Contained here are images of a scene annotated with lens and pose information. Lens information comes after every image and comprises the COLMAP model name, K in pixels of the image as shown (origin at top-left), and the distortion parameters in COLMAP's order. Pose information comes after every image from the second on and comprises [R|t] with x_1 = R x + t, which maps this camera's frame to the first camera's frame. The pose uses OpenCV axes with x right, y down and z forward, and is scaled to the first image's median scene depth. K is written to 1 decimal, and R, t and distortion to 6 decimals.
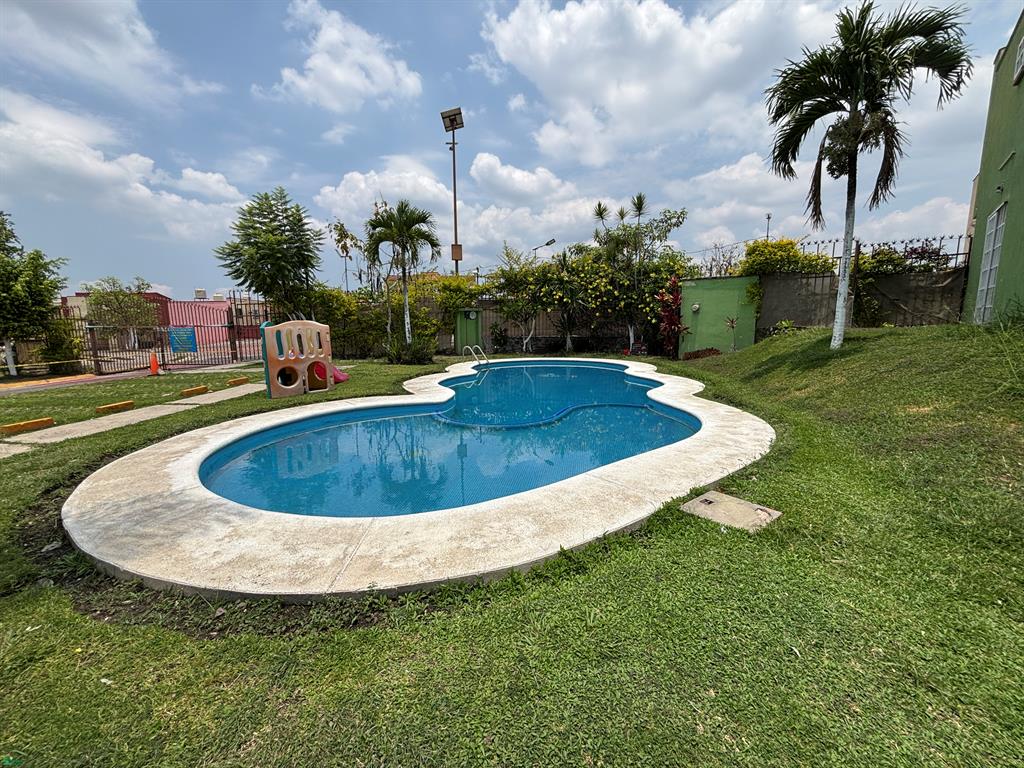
lens RADIAL K [[411.2, 0, 509.7], [0, 411.2, 385.3], [0, 0, 1]] dist [0.001293, -0.000436]
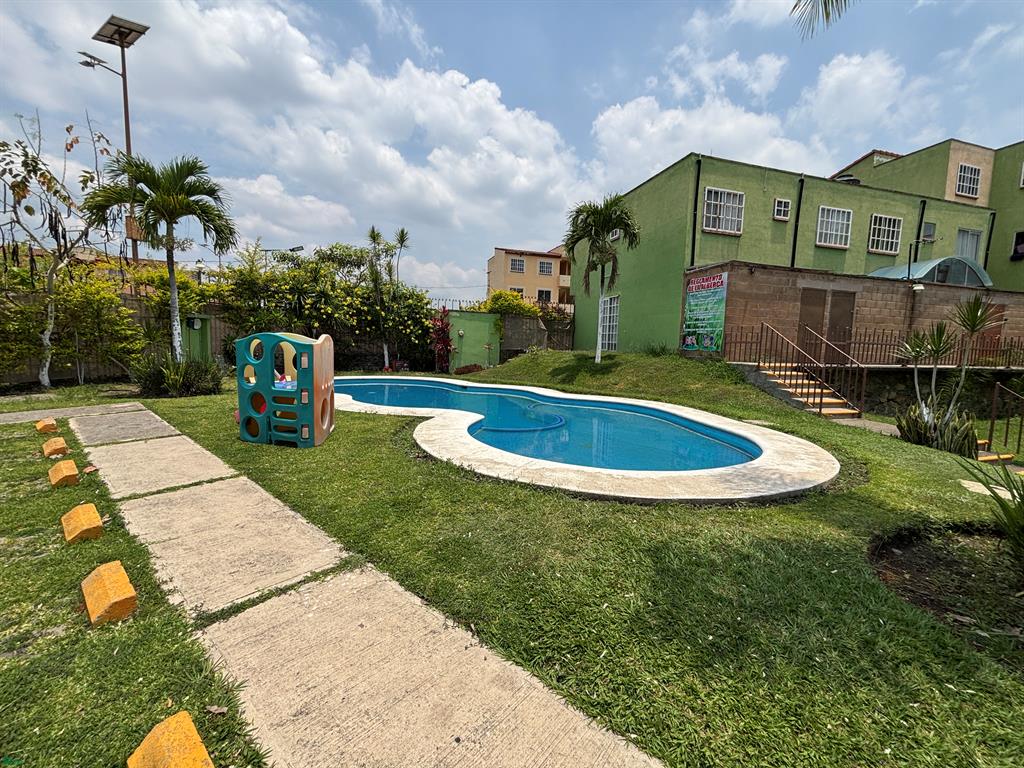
lens RADIAL K [[411.2, 0, 509.7], [0, 411.2, 385.3], [0, 0, 1]] dist [0.001293, -0.000436]
pose [[0.522710, -0.058168, 0.850524, -0.559831], [0.093048, 0.995602, 0.010905, -0.025005], [-0.847418, 0.073439, 0.525823, 0.201507]]
